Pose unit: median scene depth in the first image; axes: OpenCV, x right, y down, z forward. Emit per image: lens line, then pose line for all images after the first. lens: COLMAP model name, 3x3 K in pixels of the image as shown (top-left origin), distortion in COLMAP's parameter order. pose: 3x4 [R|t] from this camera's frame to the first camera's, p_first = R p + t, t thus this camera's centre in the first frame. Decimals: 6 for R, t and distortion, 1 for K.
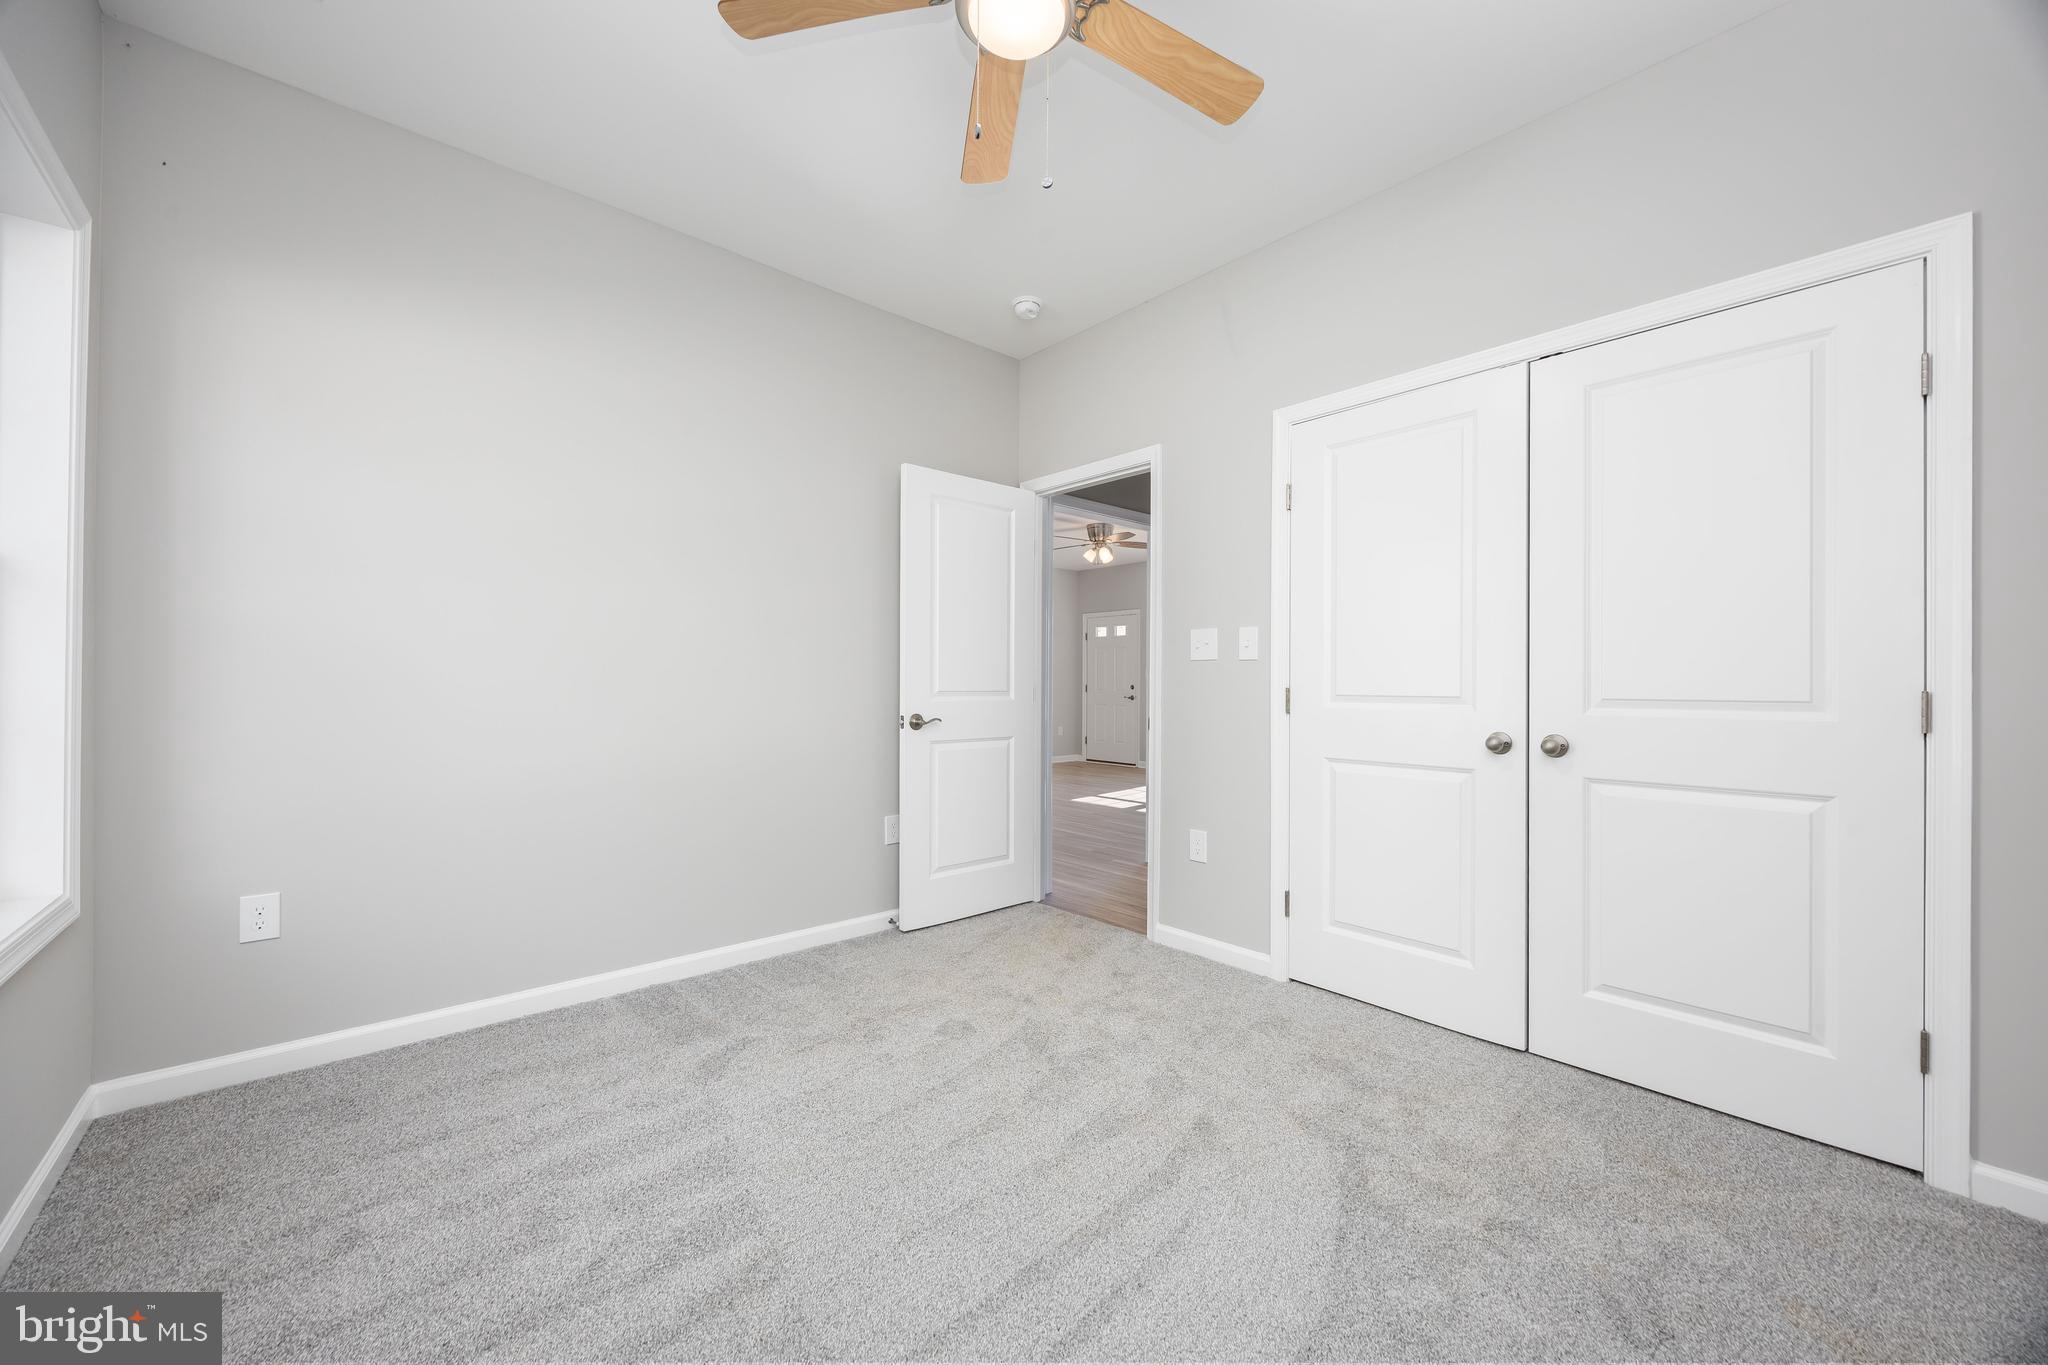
lens RADIAL K [[746.7, 0, 1024.0], [0, 746.7, 682.5], [0, 0, 1]] dist [-0.000199, -0.000026]
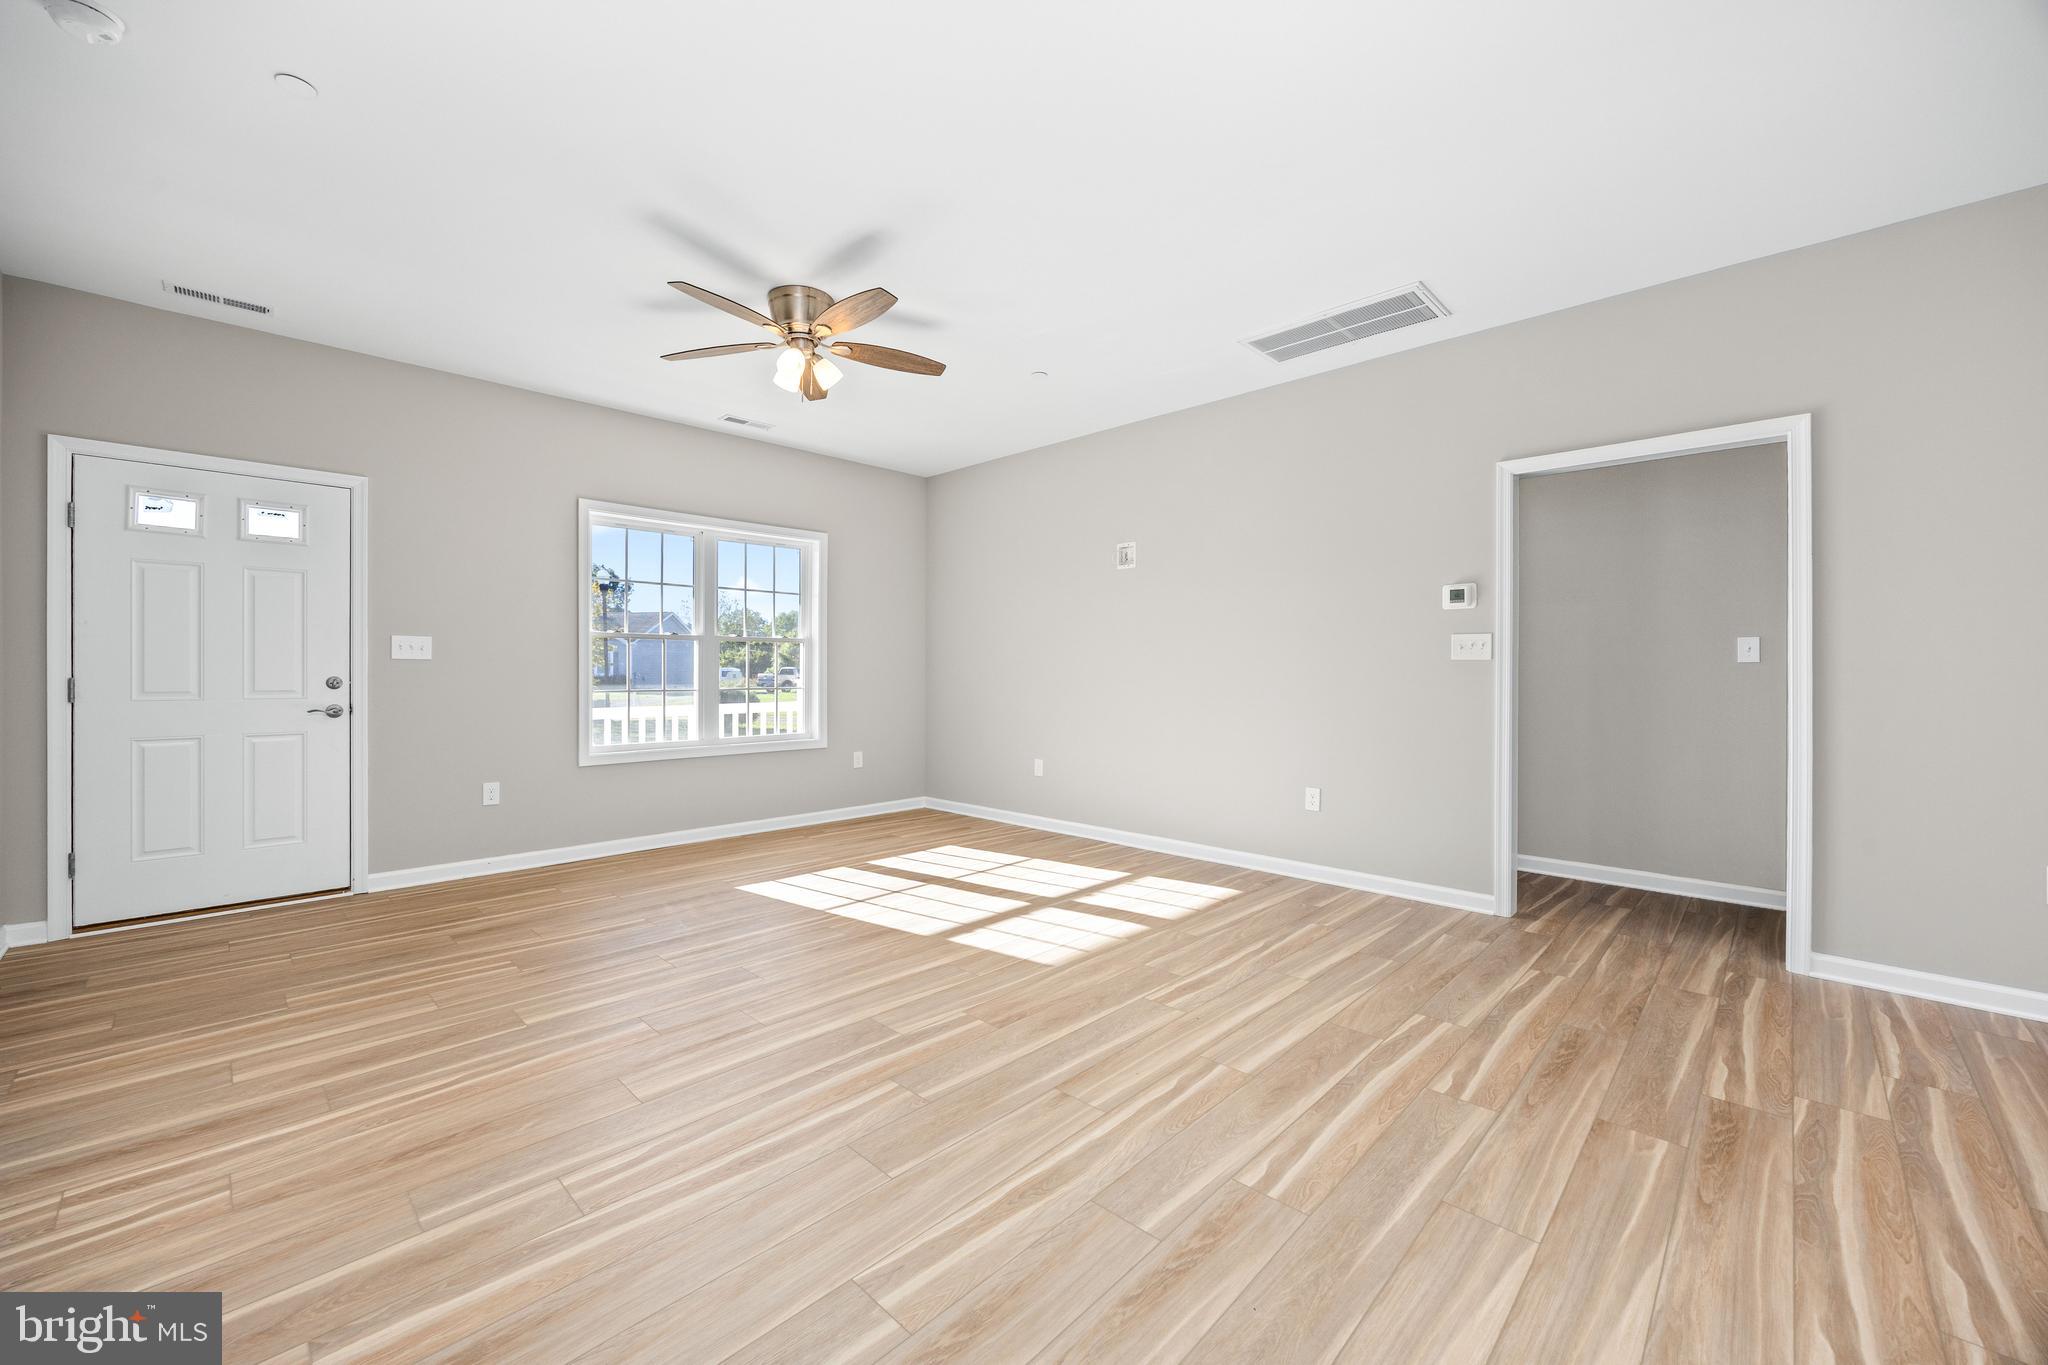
lens RADIAL K [[772.5, 0, 1024.0], [0, 772.5, 682.5], [0, 0, 1]] dist [-0.000931, -0.000267]
pose [[-0.012981, -0.009636, 0.999869, -0.244016], [-0.008833, 0.999916, 0.009522, -0.001108], [-0.999877, -0.008708, -0.013065, 0.660046]]
